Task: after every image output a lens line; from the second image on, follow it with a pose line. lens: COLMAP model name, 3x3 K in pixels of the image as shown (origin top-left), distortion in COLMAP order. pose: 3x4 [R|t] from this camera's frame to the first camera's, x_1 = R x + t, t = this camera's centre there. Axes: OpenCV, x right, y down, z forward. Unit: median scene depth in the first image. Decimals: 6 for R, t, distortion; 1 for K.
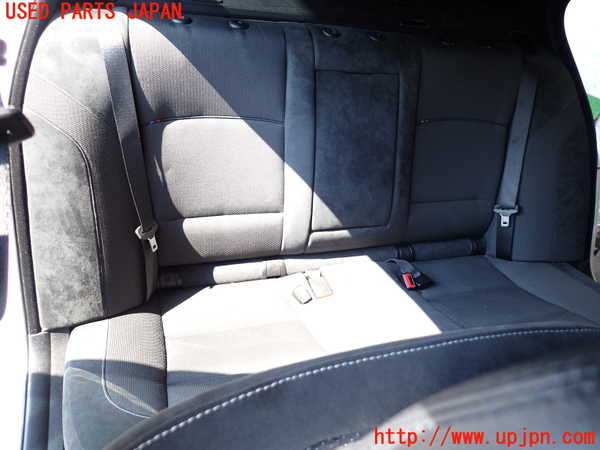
lens RADIAL K [[440.6, 0, 300.0], [0, 440.6, 225.0], [0, 0, 1]] dist [-0.006328, -0.007623]
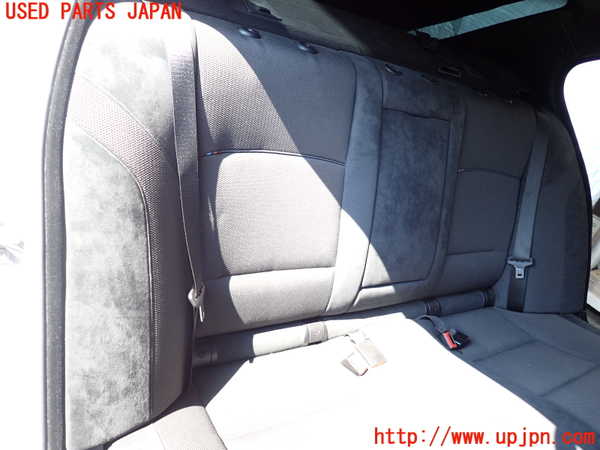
lens RADIAL K [[440.6, 0, 300.0], [0, 440.6, 225.0], [0, 0, 1]] dist [-0.006328, -0.007623]
pose [[0.965947, 0.025293, 0.257502, -0.344365], [-0.003311, 0.996337, -0.085445, -0.038480], [-0.258720, 0.081682, 0.962493, 0.199887]]
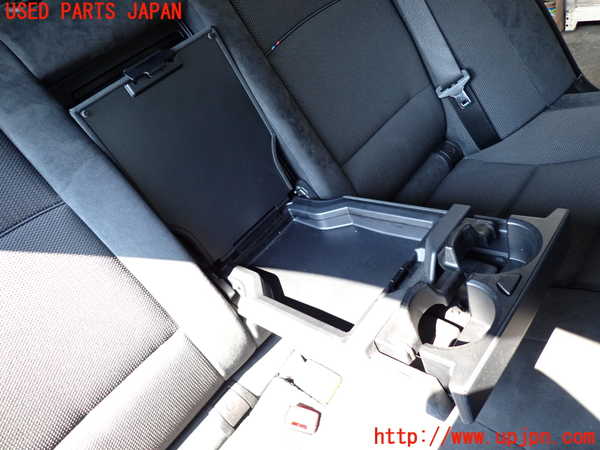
lens RADIAL K [[440.6, 0, 300.0], [0, 440.6, 225.0], [0, 0, 1]] dist [-0.006328, -0.007623]
pose [[0.767506, -0.629874, 0.119131, 0.095921], [0.627612, 0.776178, 0.060419, -0.070527], [-0.130523, 0.028396, 0.991038, 0.470229]]
